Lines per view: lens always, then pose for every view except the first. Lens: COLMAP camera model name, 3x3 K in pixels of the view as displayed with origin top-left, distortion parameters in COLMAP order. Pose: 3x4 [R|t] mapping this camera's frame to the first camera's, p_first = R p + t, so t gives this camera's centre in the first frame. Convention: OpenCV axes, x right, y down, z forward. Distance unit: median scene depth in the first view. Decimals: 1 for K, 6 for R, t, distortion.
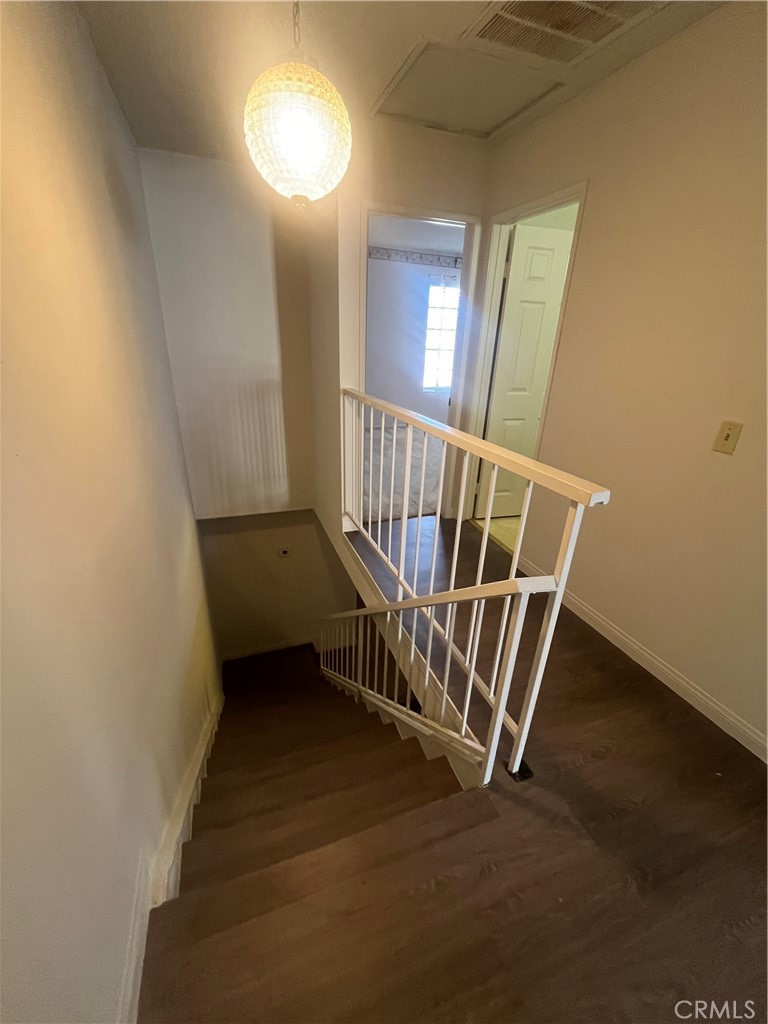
lens RADIAL K [[418.8, 0, 385.9], [0, 418.8, 514.2], [0, 0, 1]] dist [-0.001900, 0.000504]
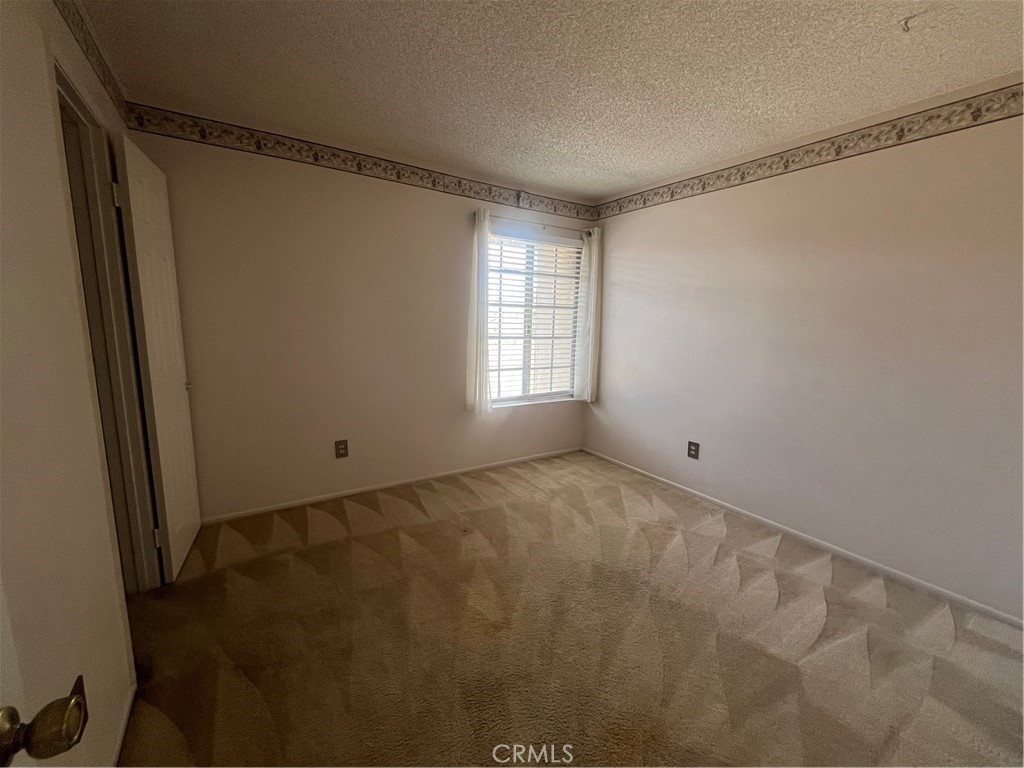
lens RADIAL K [[418.8, 0, 510.5], [0, 418.8, 382.6], [0, 0, 1]] dist [-0.001900, 0.000504]
pose [[0.976069, -0.056535, 0.209983, 0.040530], [0.105031, 0.968079, -0.227579, -0.523691], [-0.190414, 0.244188, 0.950850, 1.233266]]
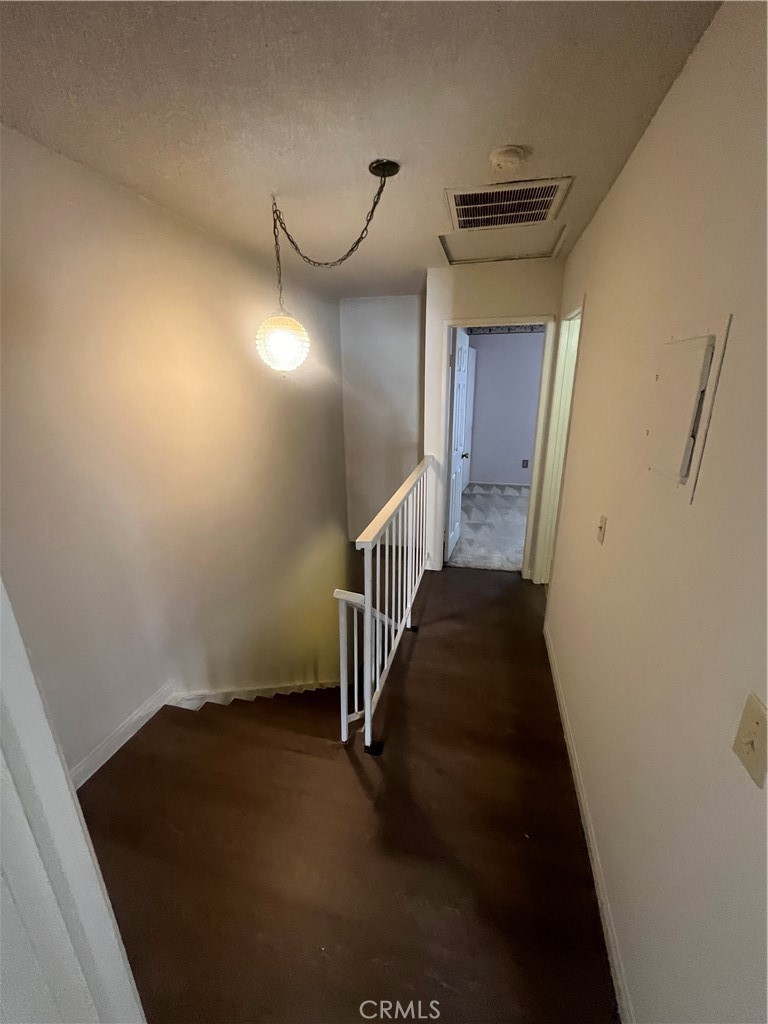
lens RADIAL K [[418.8, 0, 382.3], [0, 418.8, 512.1], [0, 0, 1]] dist [-0.001900, 0.000504]
pose [[0.818598, 0.128568, -0.559793, 0.592942], [-0.194696, 0.979036, -0.059852, -0.028743], [0.540362, 0.157984, 0.826468, -0.119595]]
